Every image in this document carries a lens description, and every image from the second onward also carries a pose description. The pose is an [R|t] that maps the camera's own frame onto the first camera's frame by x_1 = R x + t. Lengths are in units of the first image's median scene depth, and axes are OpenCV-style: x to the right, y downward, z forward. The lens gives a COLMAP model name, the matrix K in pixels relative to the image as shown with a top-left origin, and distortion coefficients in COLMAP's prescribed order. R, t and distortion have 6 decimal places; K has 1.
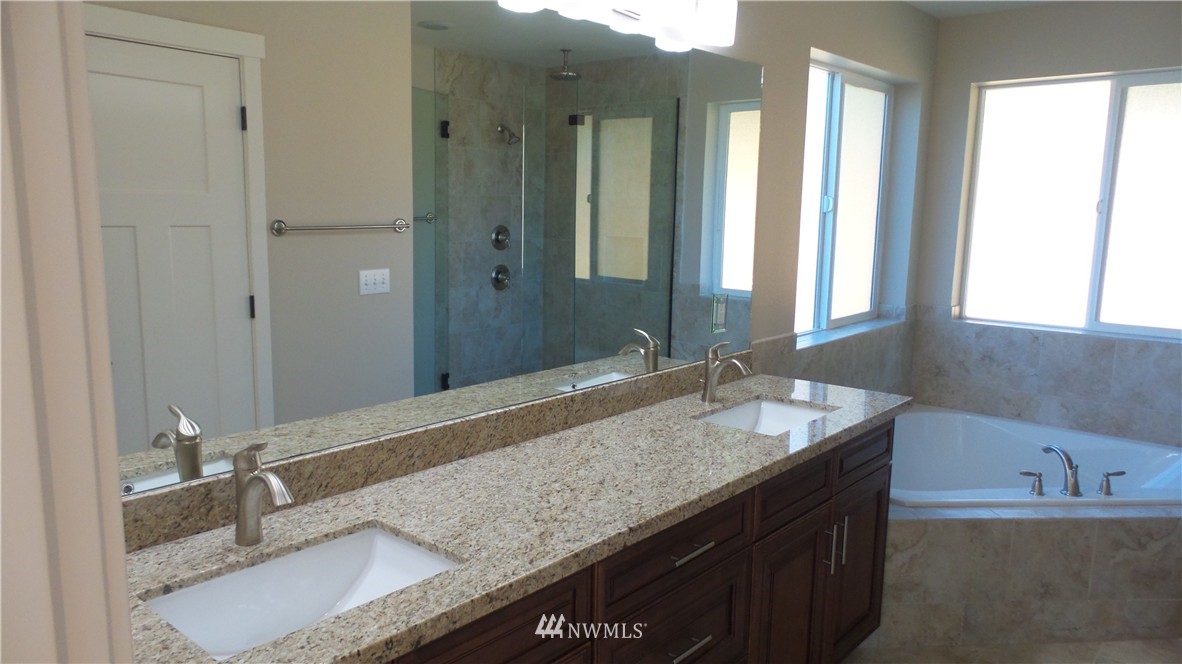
lens RADIAL K [[833.6, 0, 590.1], [0, 833.6, 335.5], [0, 0, 1]] dist [0.008939, 0.001291]
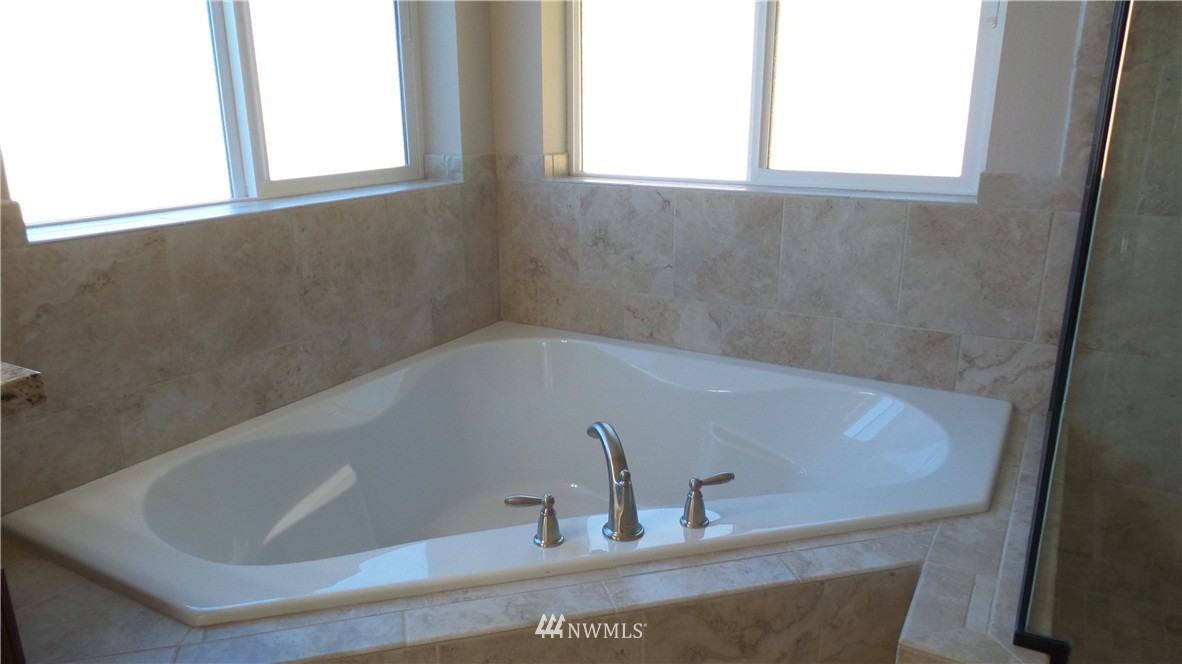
lens RADIAL K [[833.6, 0, 590.1], [0, 833.6, 335.5], [0, 0, 1]] dist [0.008939, 0.001291]
pose [[0.981684, -0.068102, 0.177931, 0.375621], [0.045620, 0.990786, 0.127520, 0.018436], [-0.184976, -0.117067, 0.975745, 0.443414]]
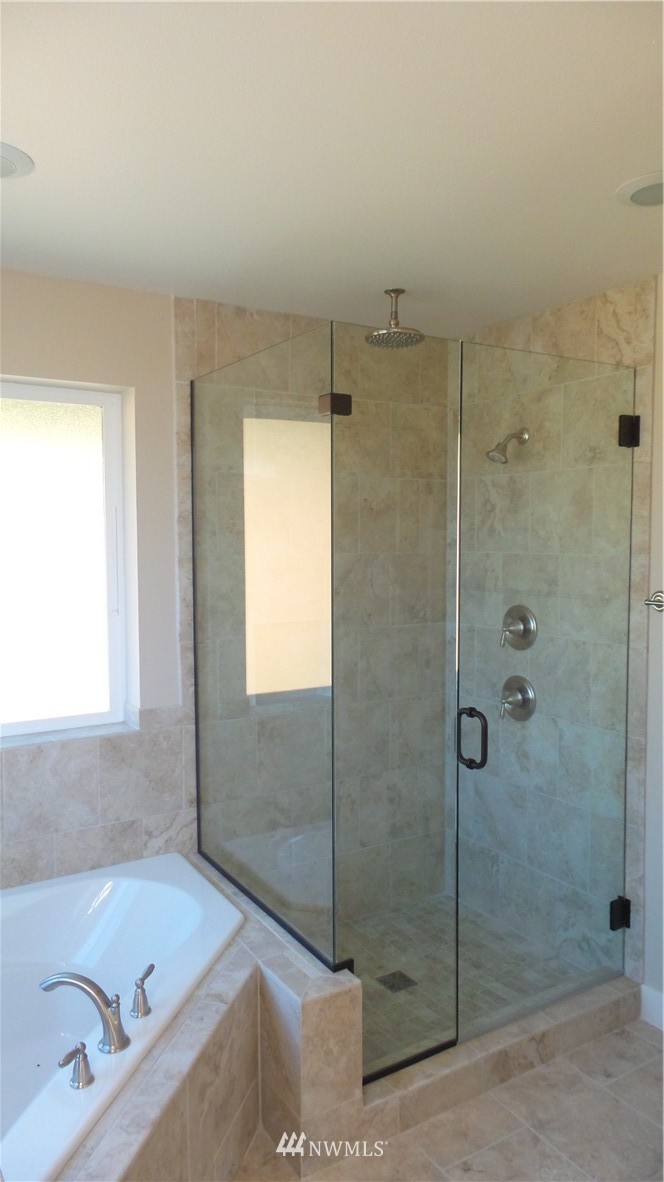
lens RADIAL K [[813.5, 0, 332.0], [0, 813.5, 591.0], [0, 0, 1]] dist [0.006071, 0.003162]
pose [[0.303661, -0.071536, 0.950091, 0.070088], [0.161694, 0.986582, 0.022604, -0.093471], [-0.938960, 0.146760, 0.311153, 0.482395]]
